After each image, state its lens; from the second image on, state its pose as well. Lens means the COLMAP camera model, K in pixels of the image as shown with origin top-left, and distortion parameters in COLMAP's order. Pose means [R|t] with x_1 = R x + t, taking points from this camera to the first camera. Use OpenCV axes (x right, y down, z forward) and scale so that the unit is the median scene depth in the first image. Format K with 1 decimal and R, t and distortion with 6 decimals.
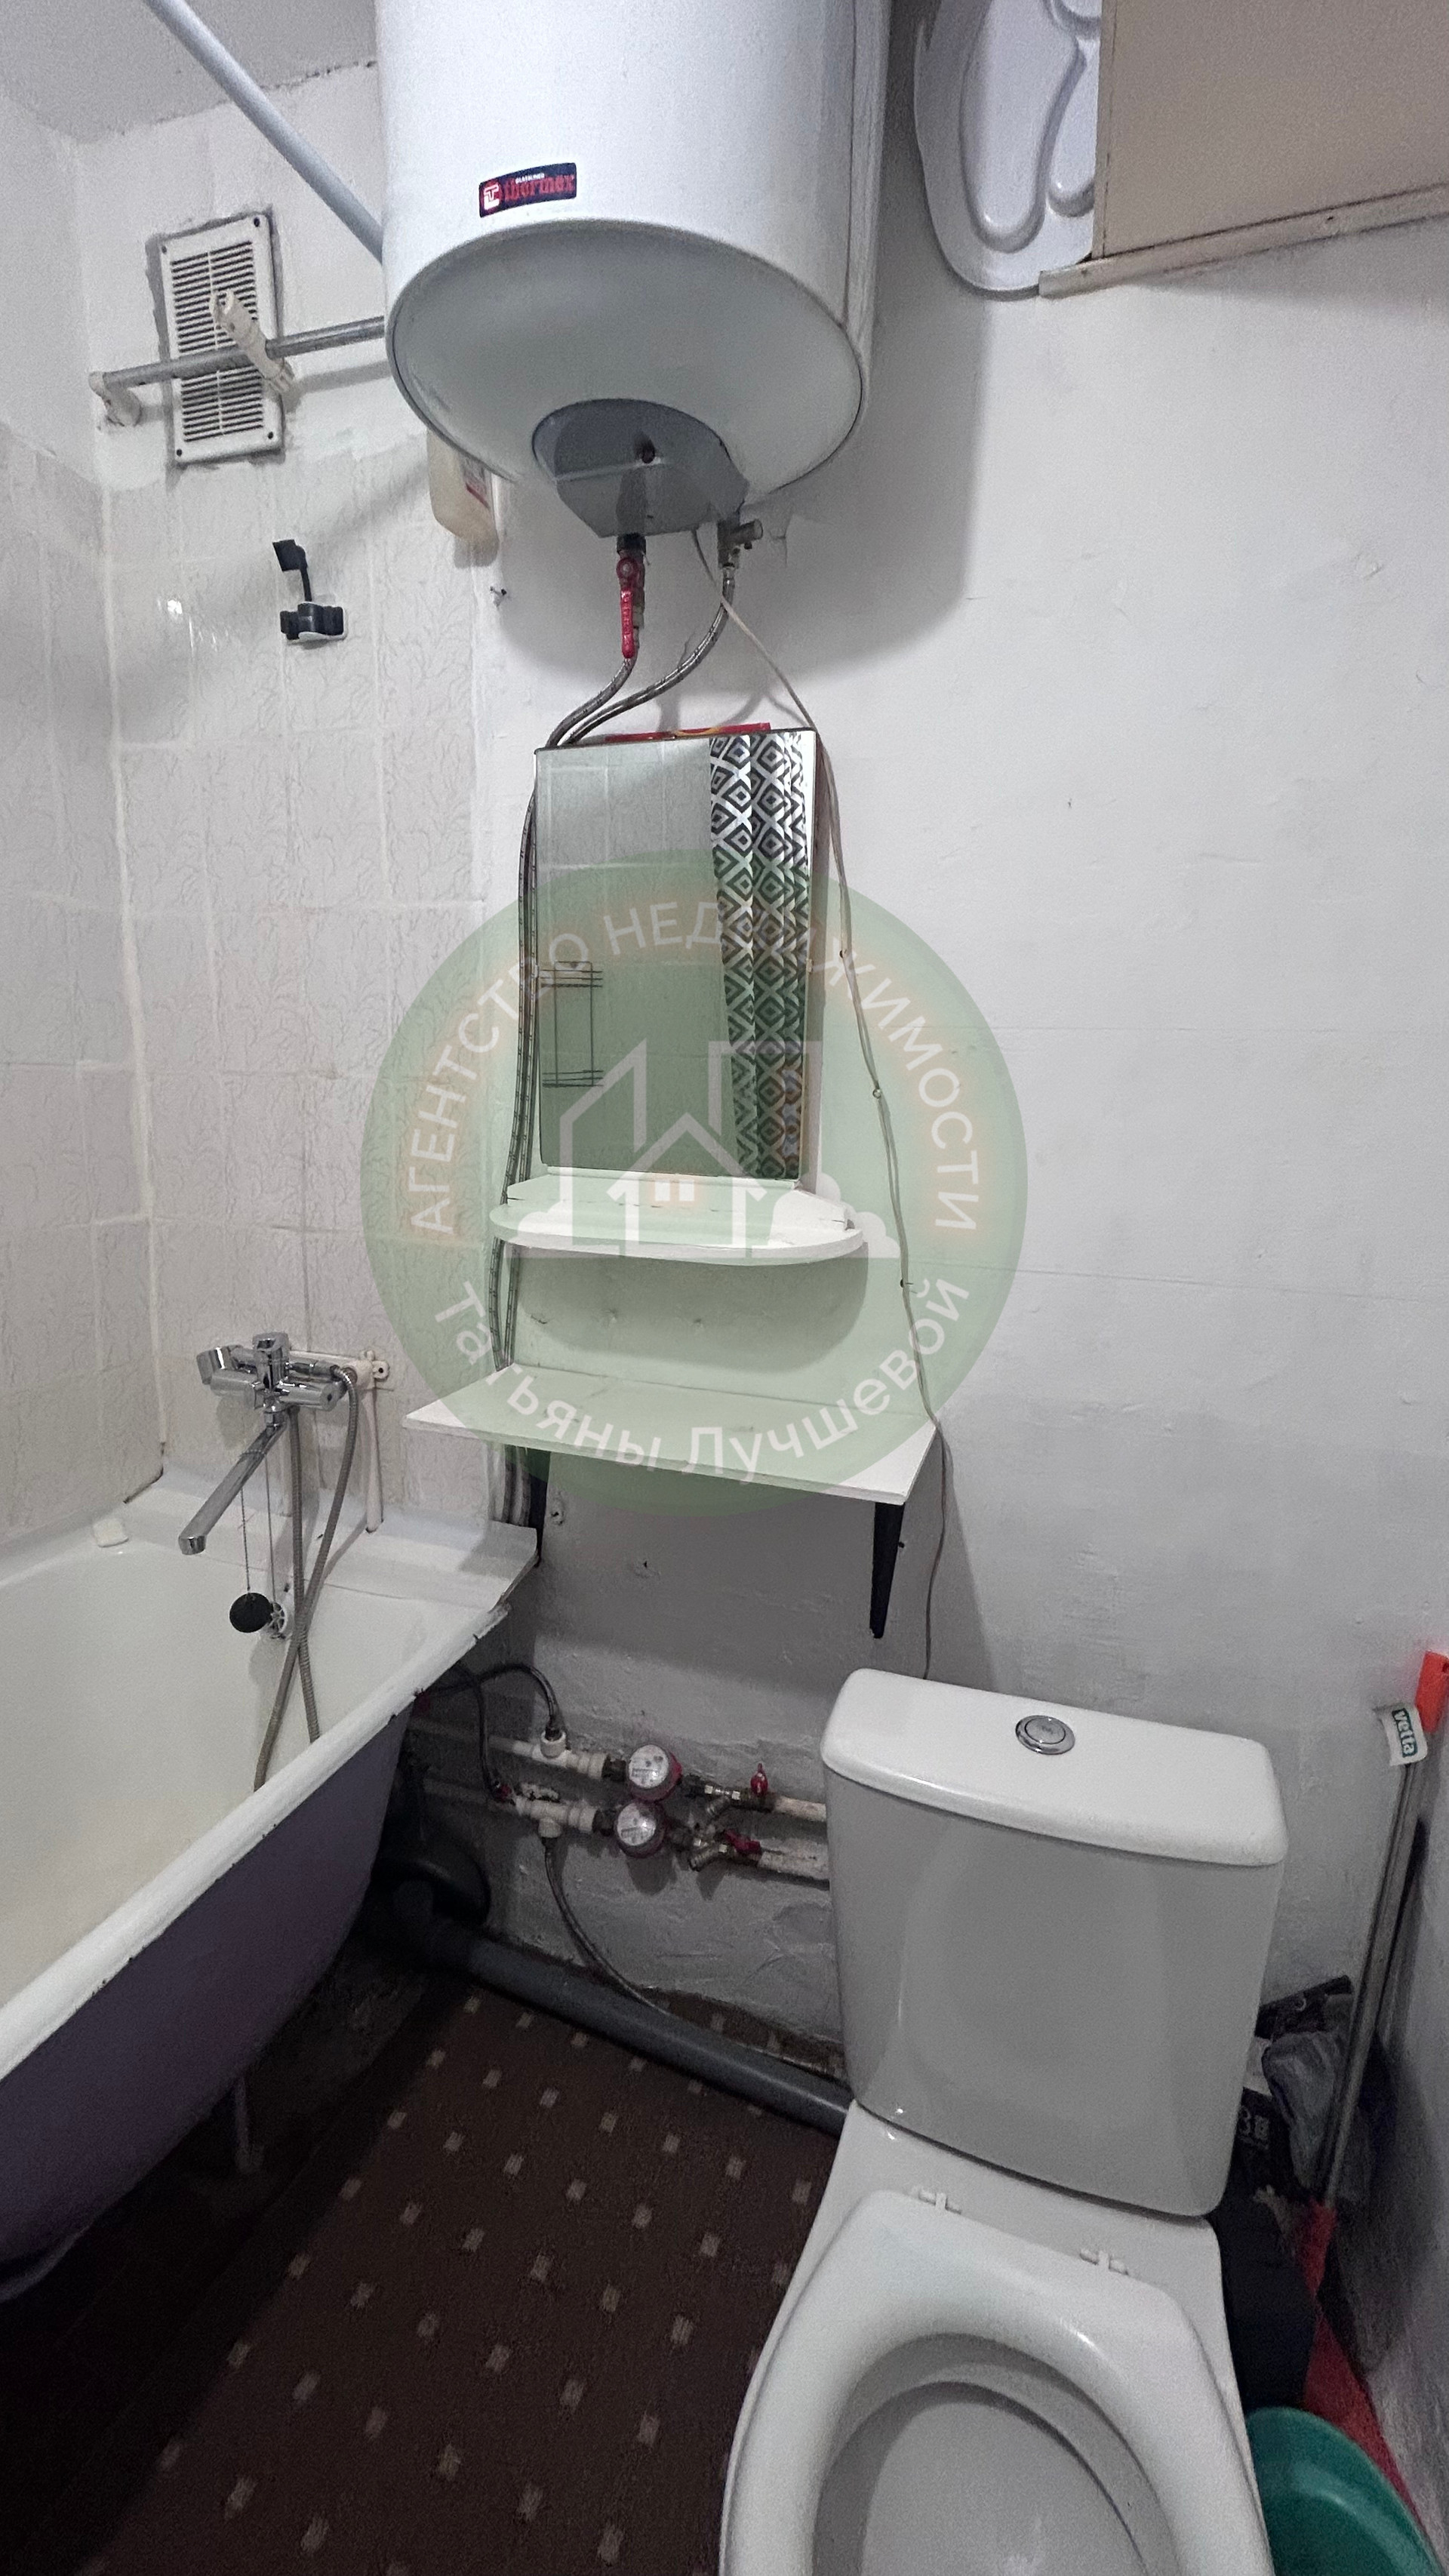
lens RADIAL K [[1050.1, 0, 714.3], [0, 1050.1, 1279.2], [0, 0, 1]] dist [-0.001770, 0.001901]
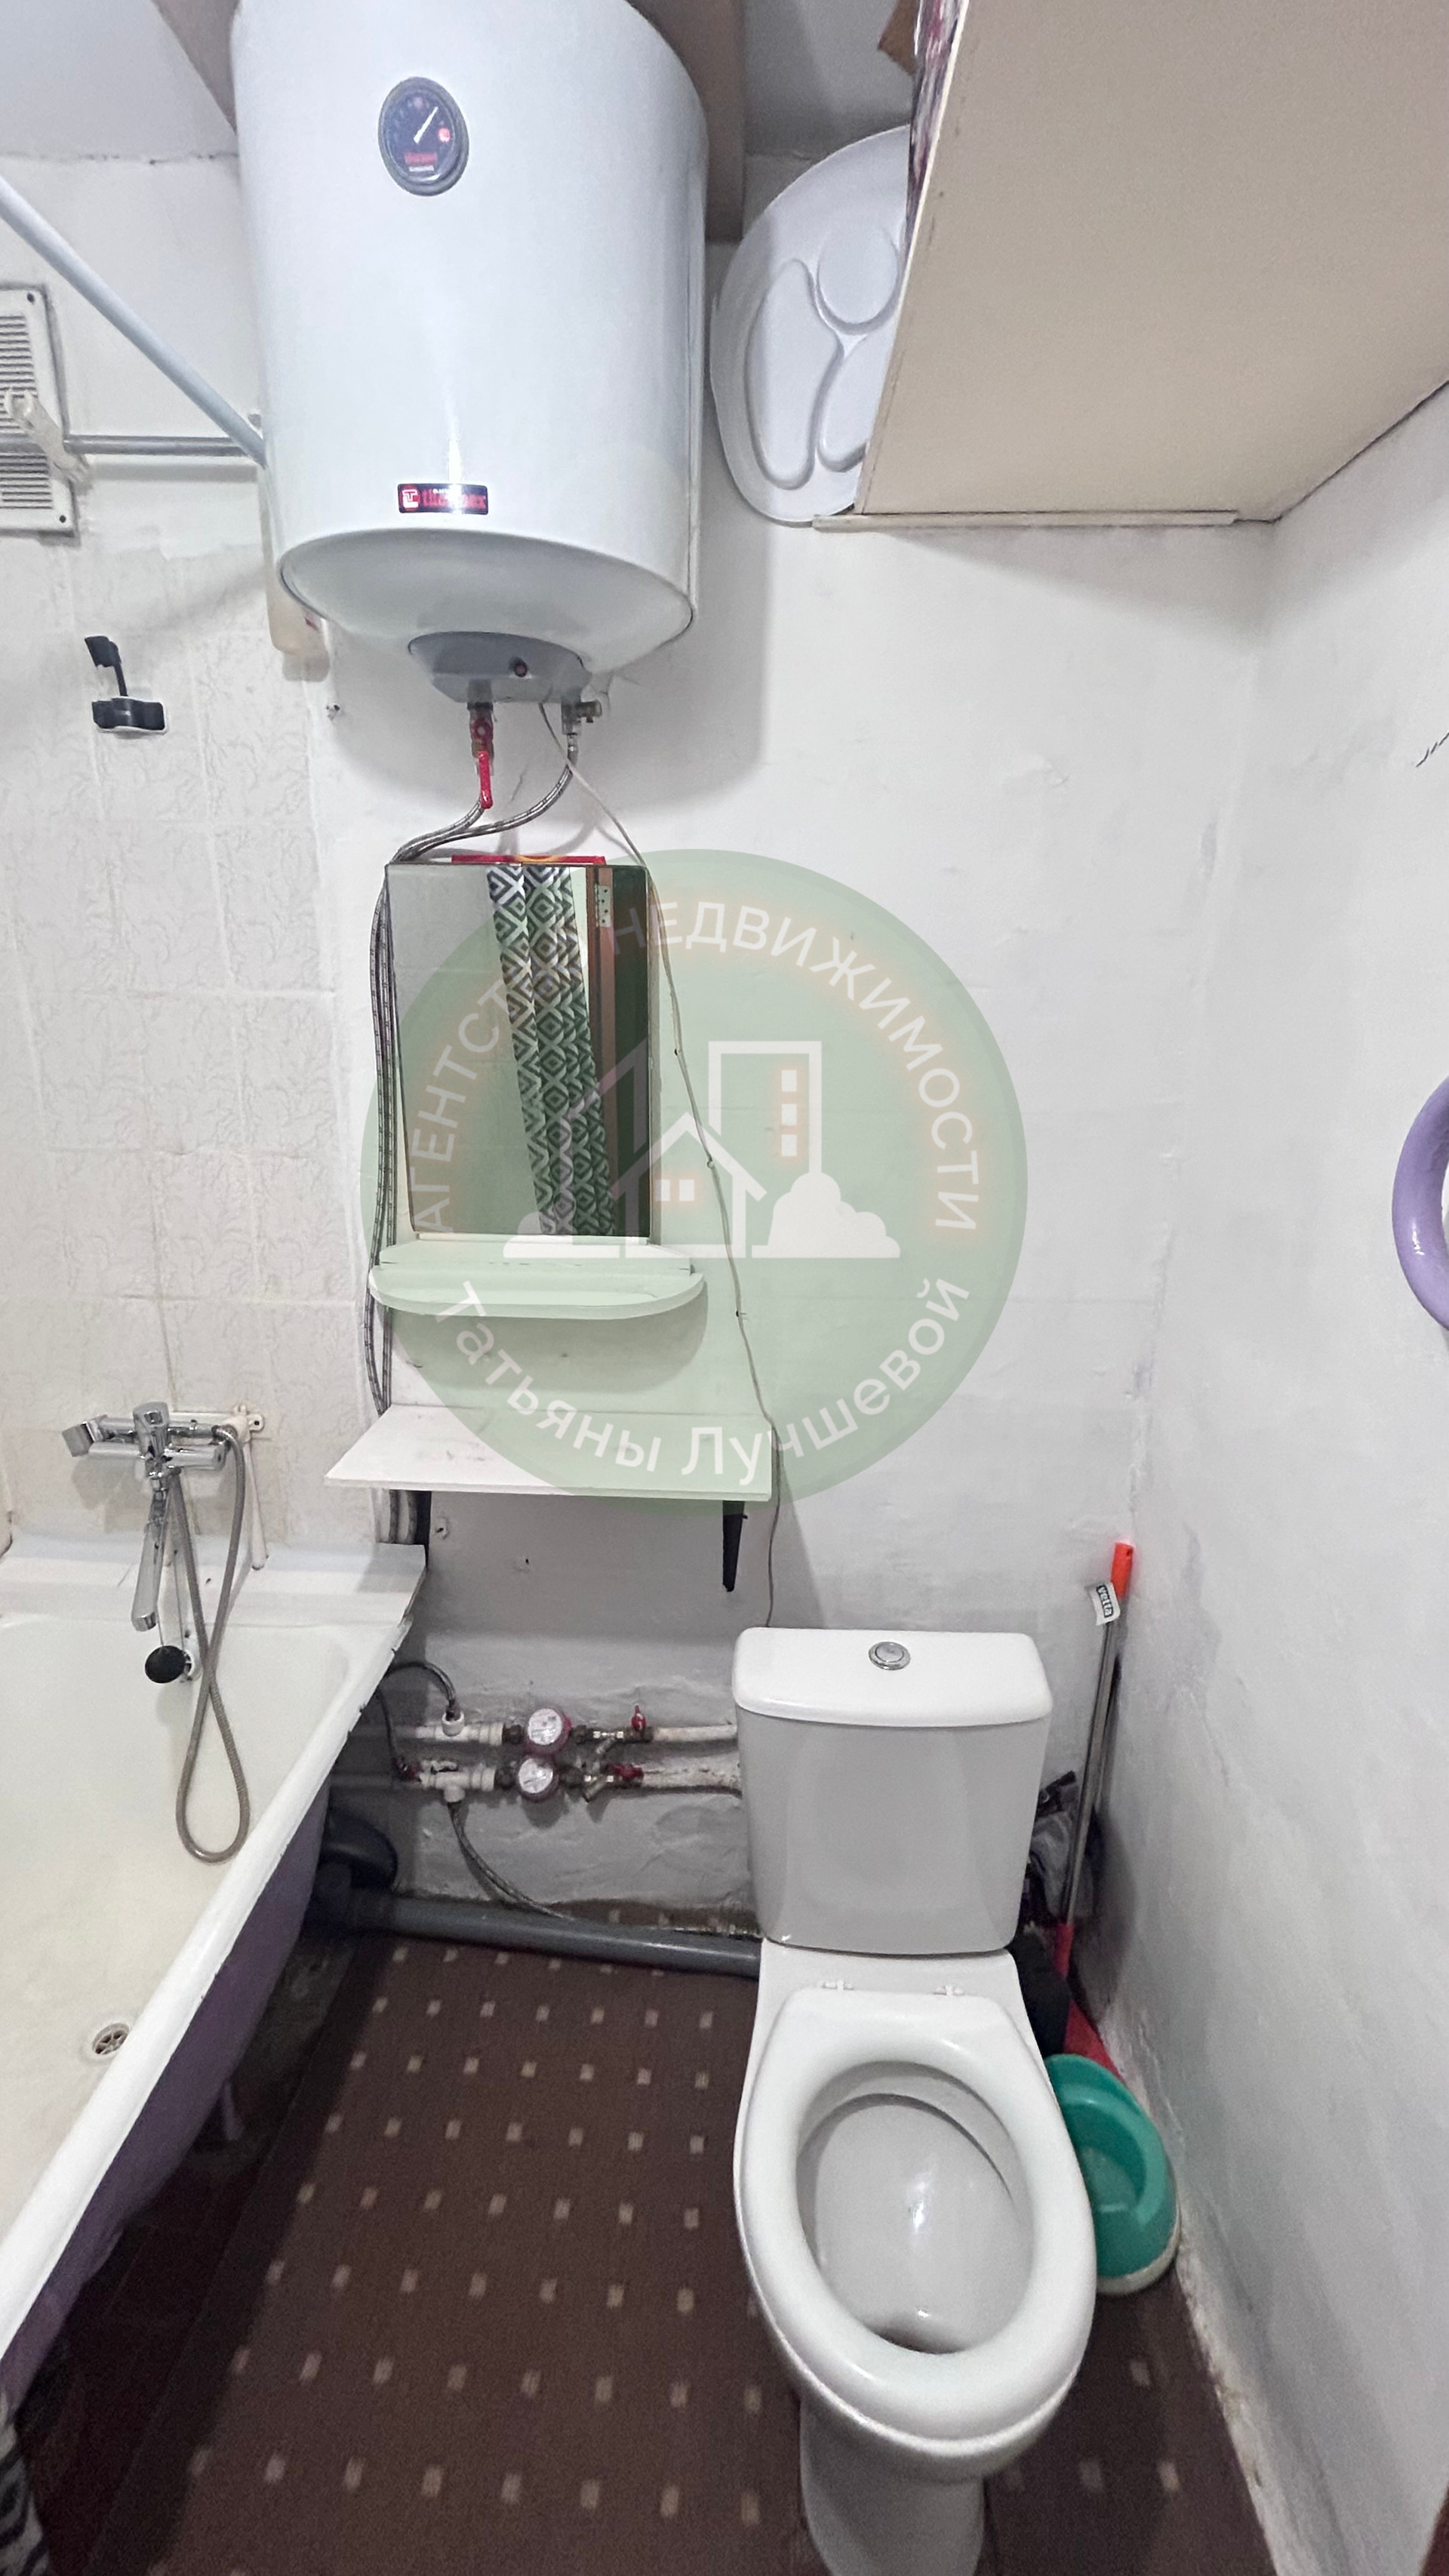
lens RADIAL K [[1050.1, 0, 721.8], [0, 1050.1, 1290.7], [0, 0, 1]] dist [-0.001770, 0.001901]
pose [[0.959974, -0.090818, 0.264955, -0.154914], [0.067778, 0.993181, 0.094859, -0.134568], [-0.271763, -0.073104, 0.959584, -0.168437]]
